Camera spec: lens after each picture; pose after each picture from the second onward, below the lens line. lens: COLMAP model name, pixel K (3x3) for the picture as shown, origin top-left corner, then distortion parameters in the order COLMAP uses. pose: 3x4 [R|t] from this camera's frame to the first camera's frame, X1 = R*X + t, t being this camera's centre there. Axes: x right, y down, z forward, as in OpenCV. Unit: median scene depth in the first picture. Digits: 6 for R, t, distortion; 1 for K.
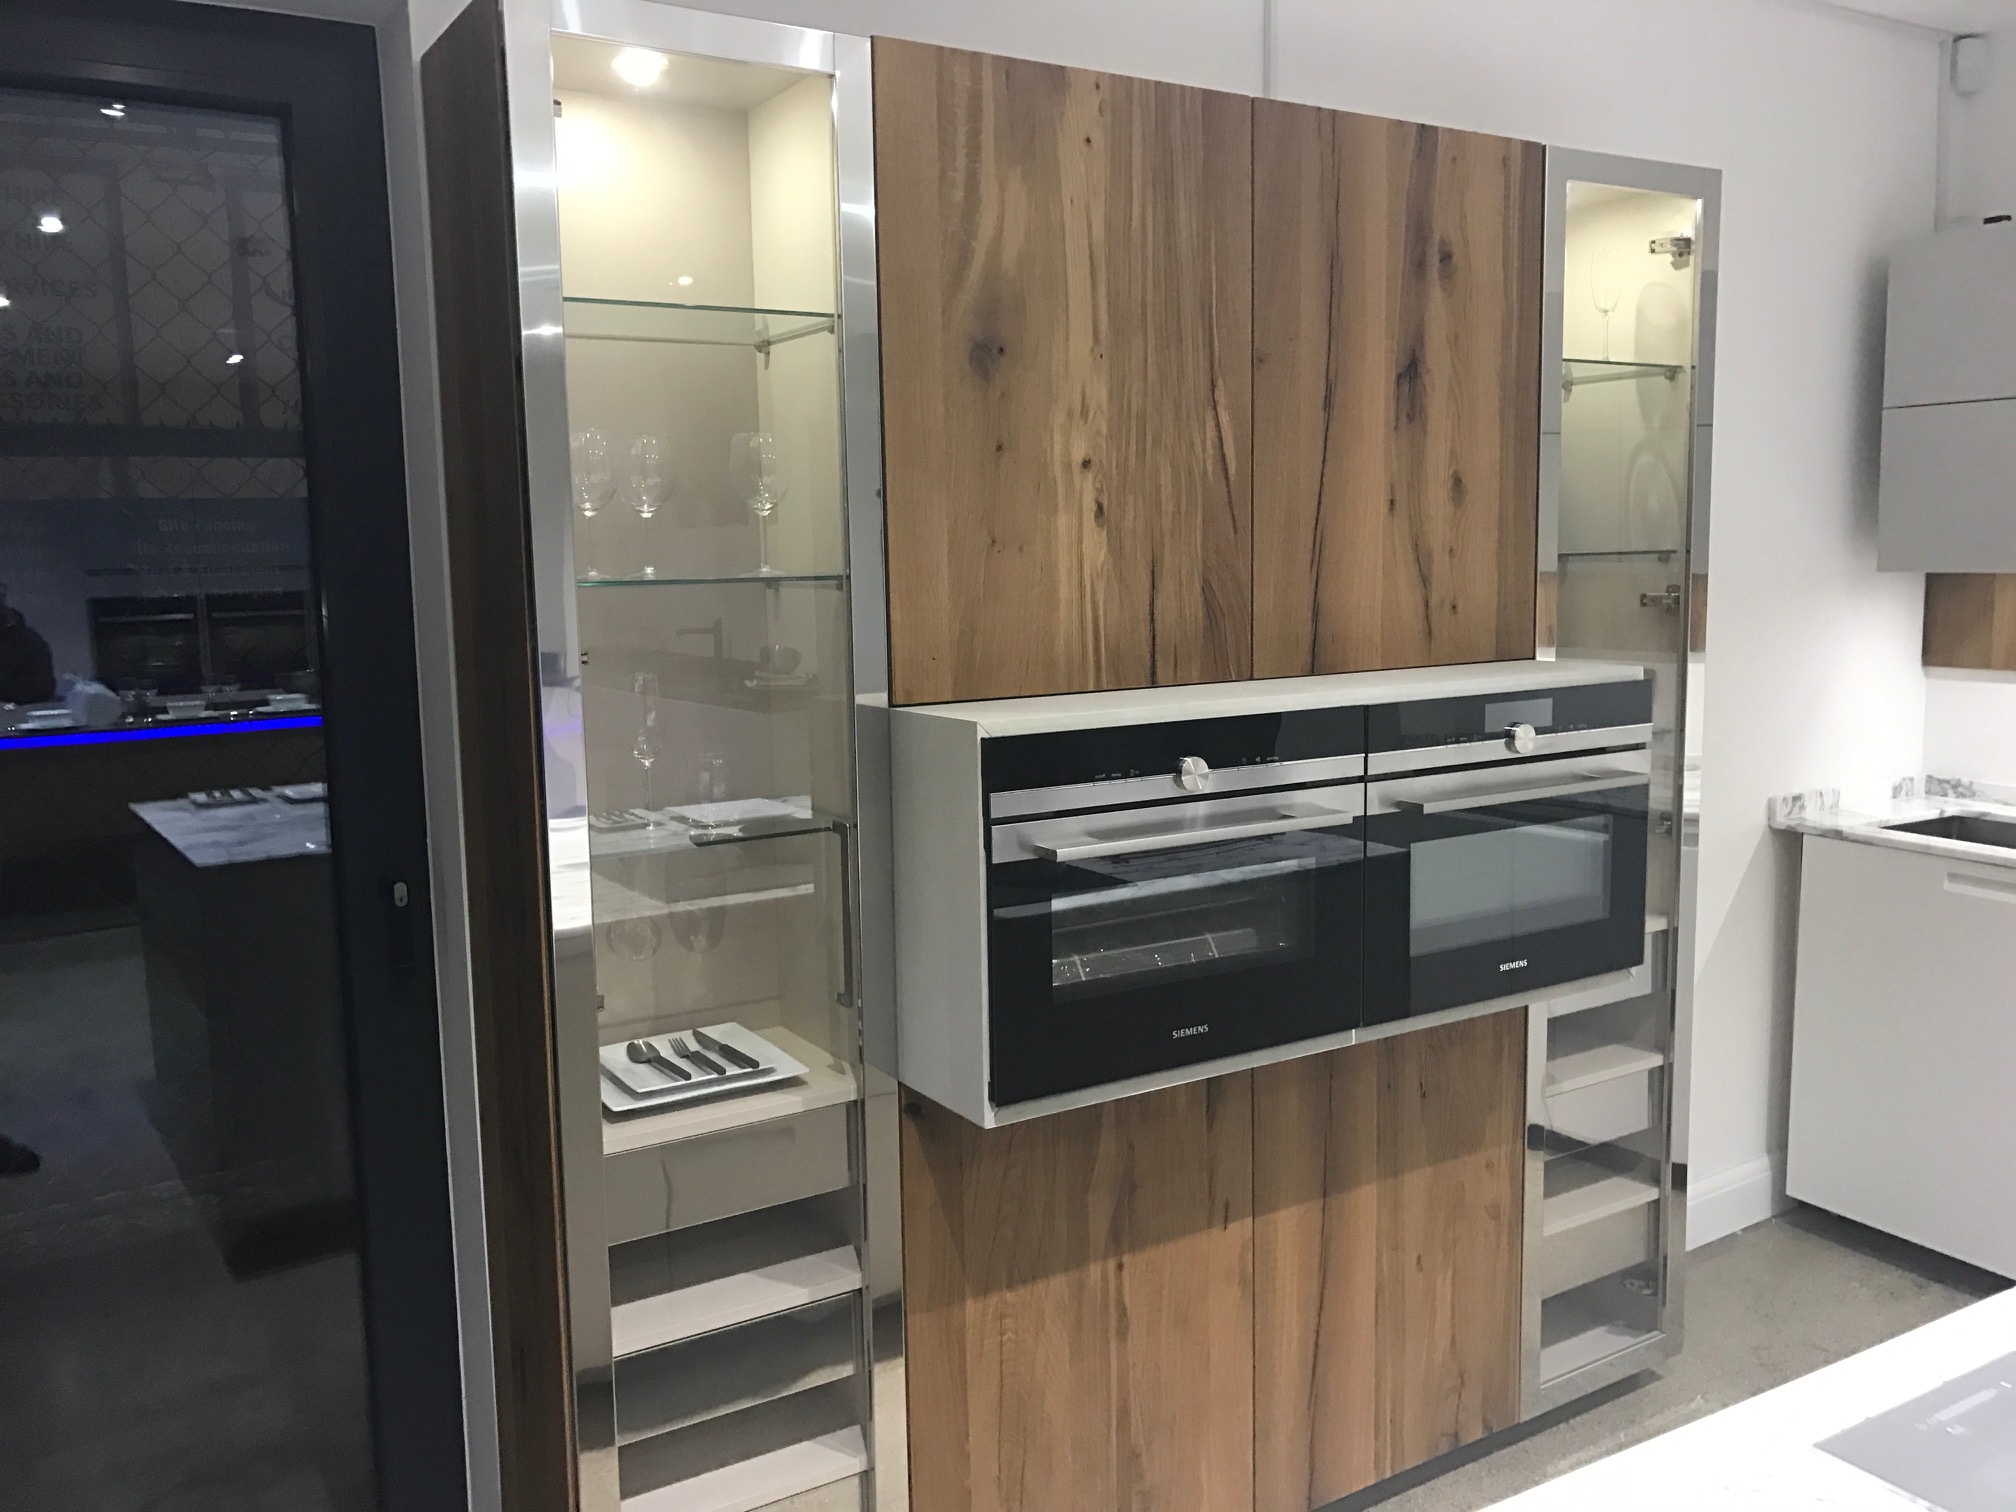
lens RADIAL K [[1667.5, 0, 1006.8], [0, 1667.5, 746.3], [0, 0, 1]] dist [0.027643, -0.018328]
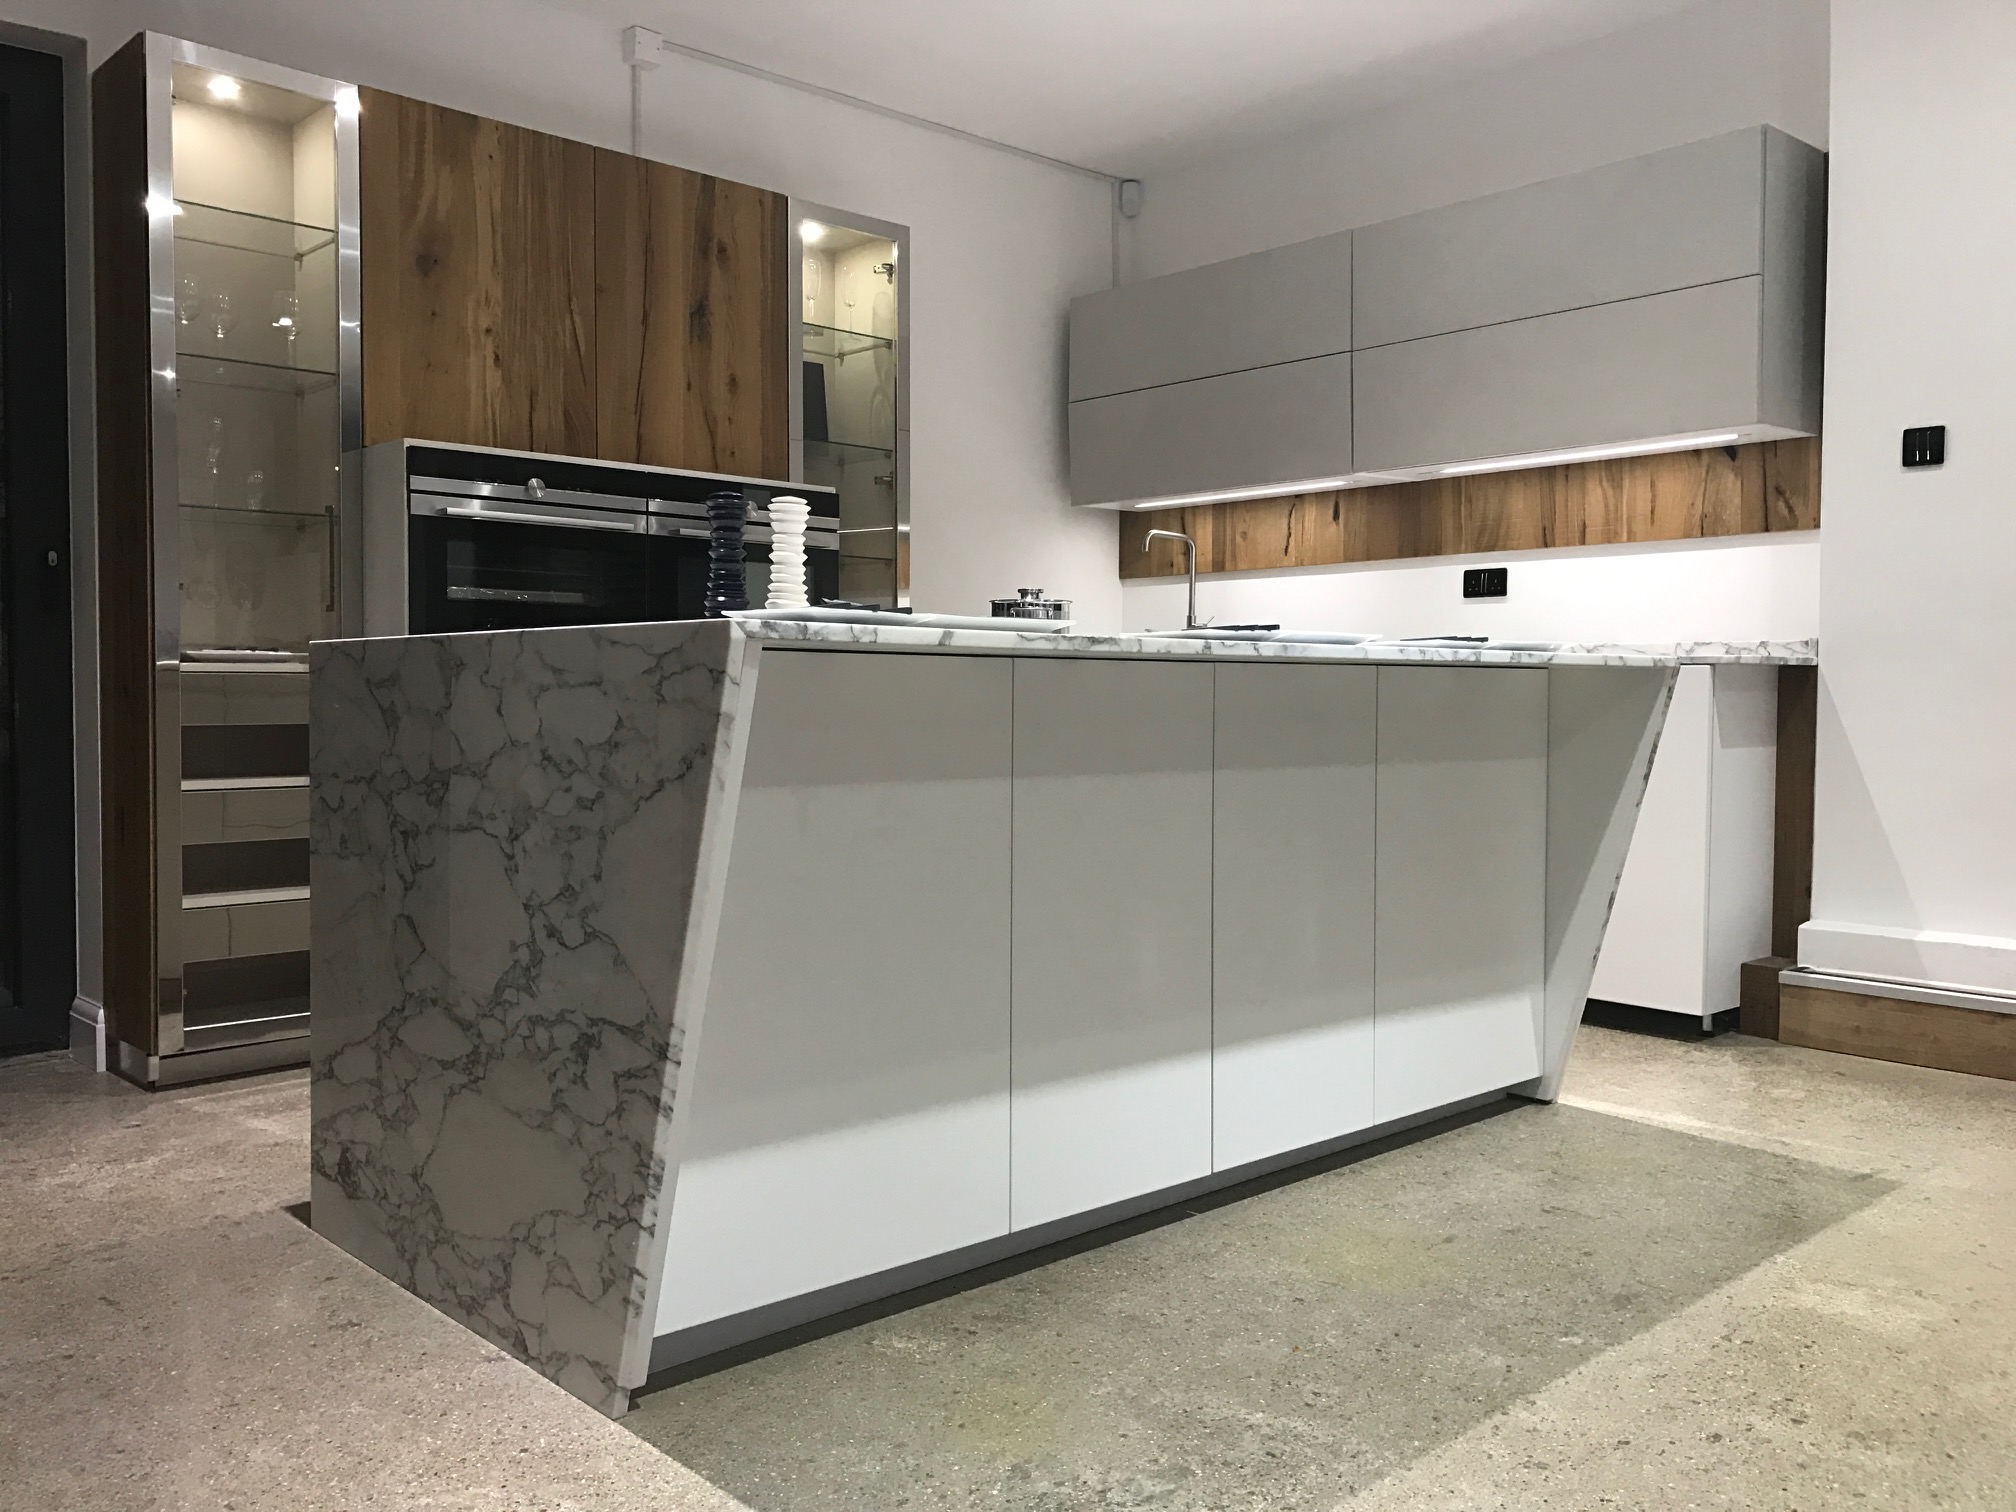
lens RADIAL K [[1667.5, 0, 1003.0], [0, 1667.5, 743.7], [0, 0, 1]] dist [0.027643, -0.018328]
pose [[0.978323, 0.015048, 0.206538, 0.209248], [0.003870, 0.995853, -0.090890, 0.407208], [-0.207049, 0.089719, 0.974208, -0.768070]]
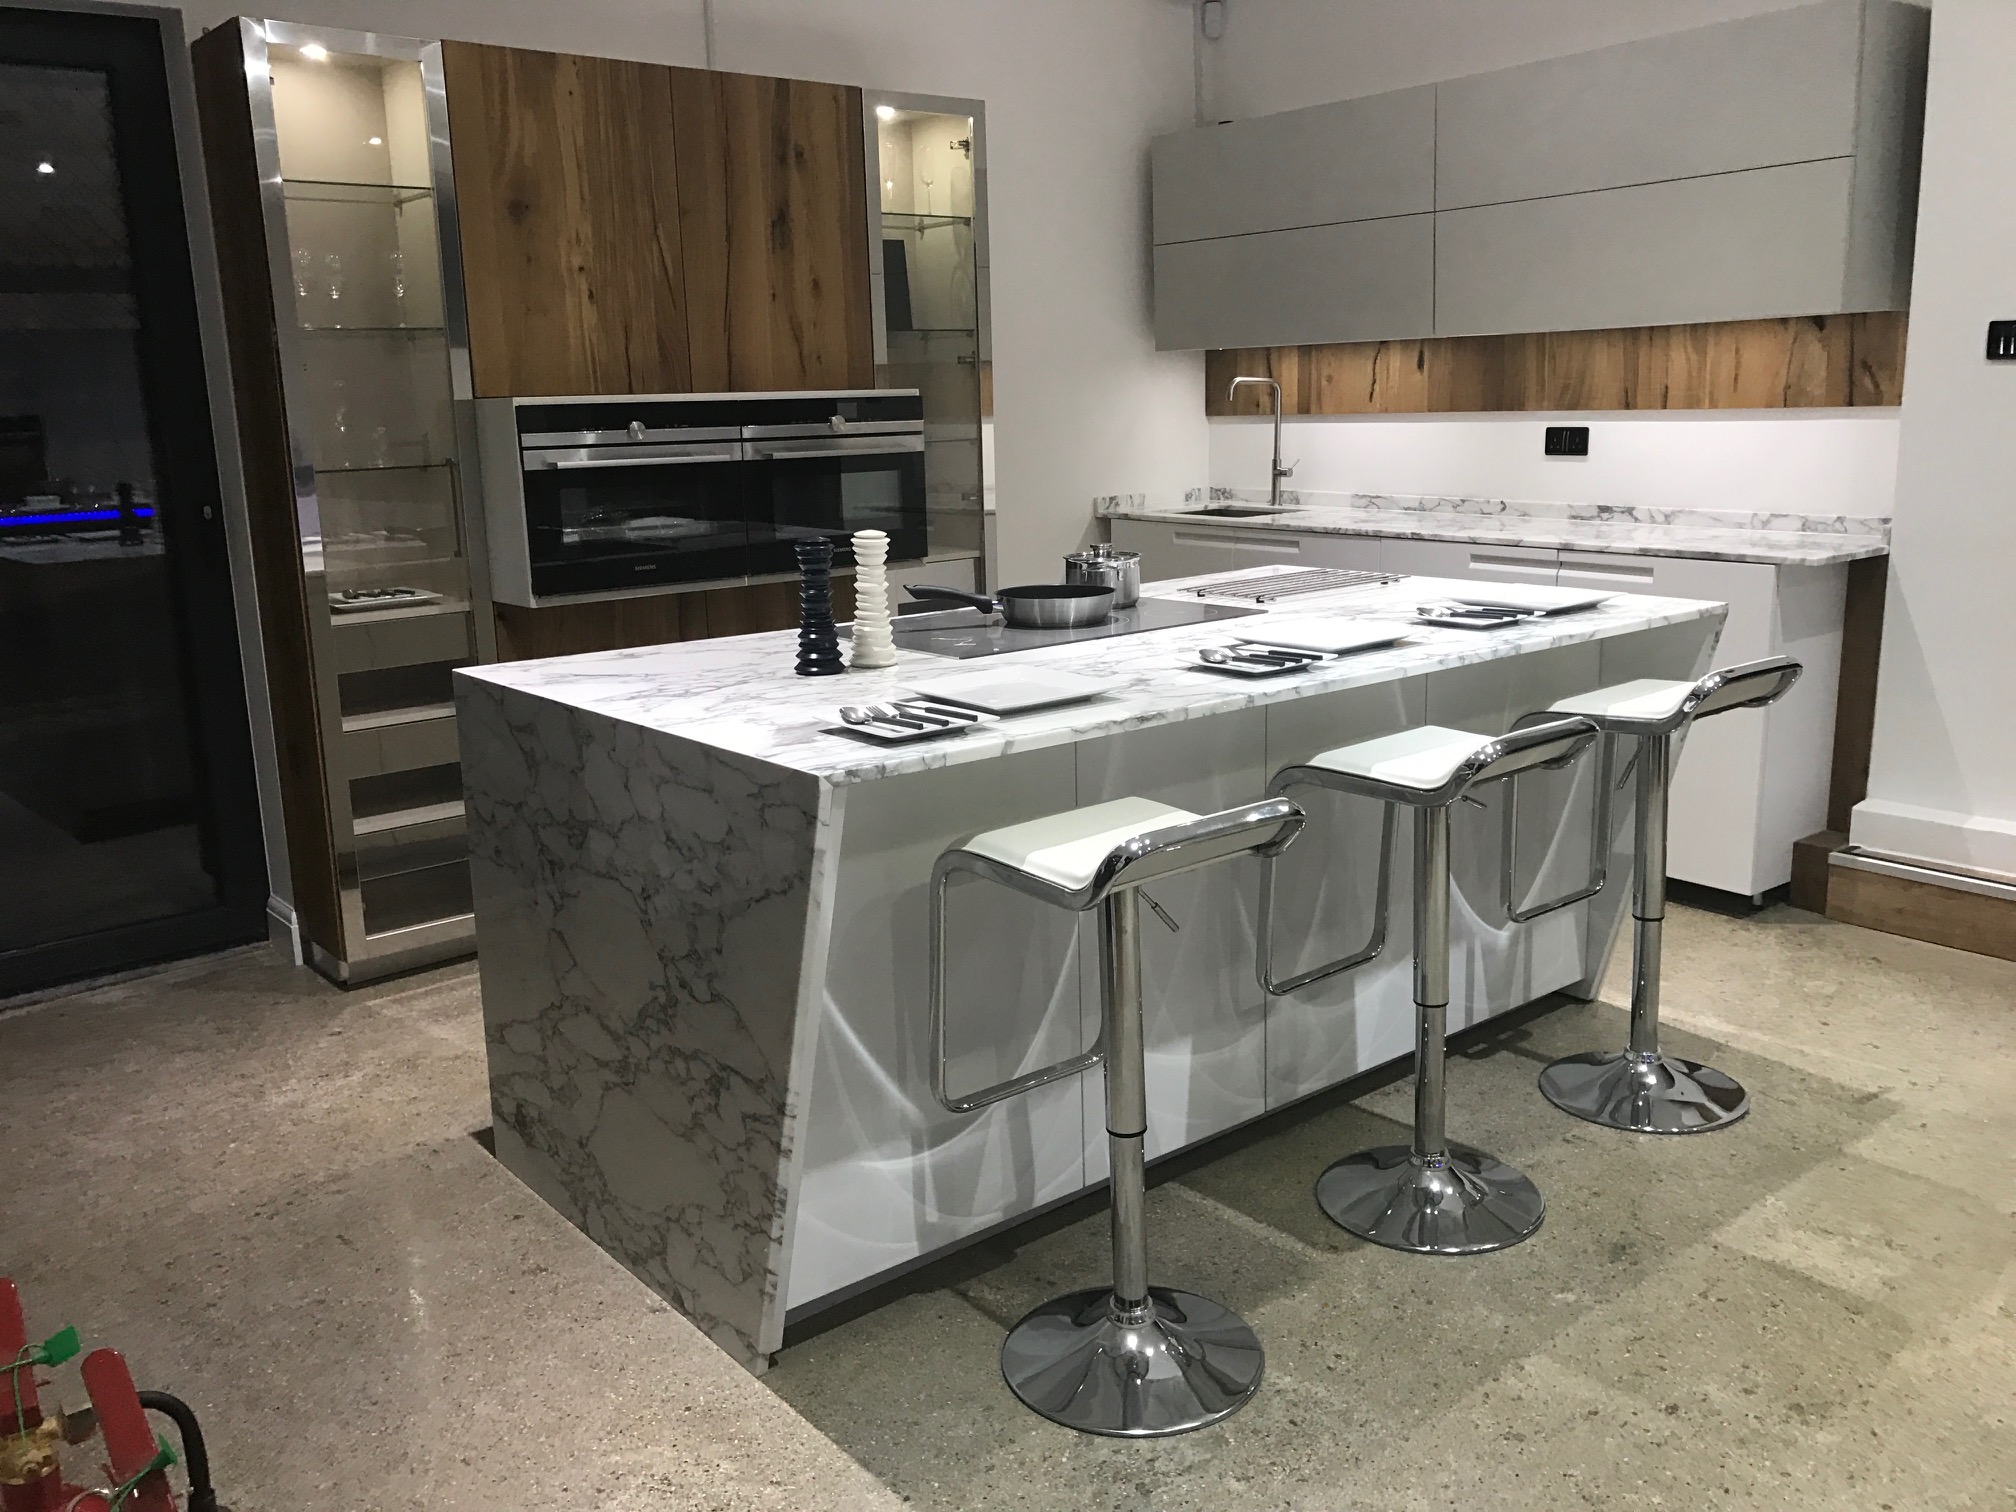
lens RADIAL K [[1667.5, 0, 988.6], [0, 1667.5, 745.1], [0, 0, 1]] dist [0.027643, -0.018328]
pose [[0.990575, -0.038401, 0.131481, 0.217253], [0.027188, 0.995920, 0.086044, 0.196556], [-0.134249, -0.081658, 0.987577, -0.885913]]
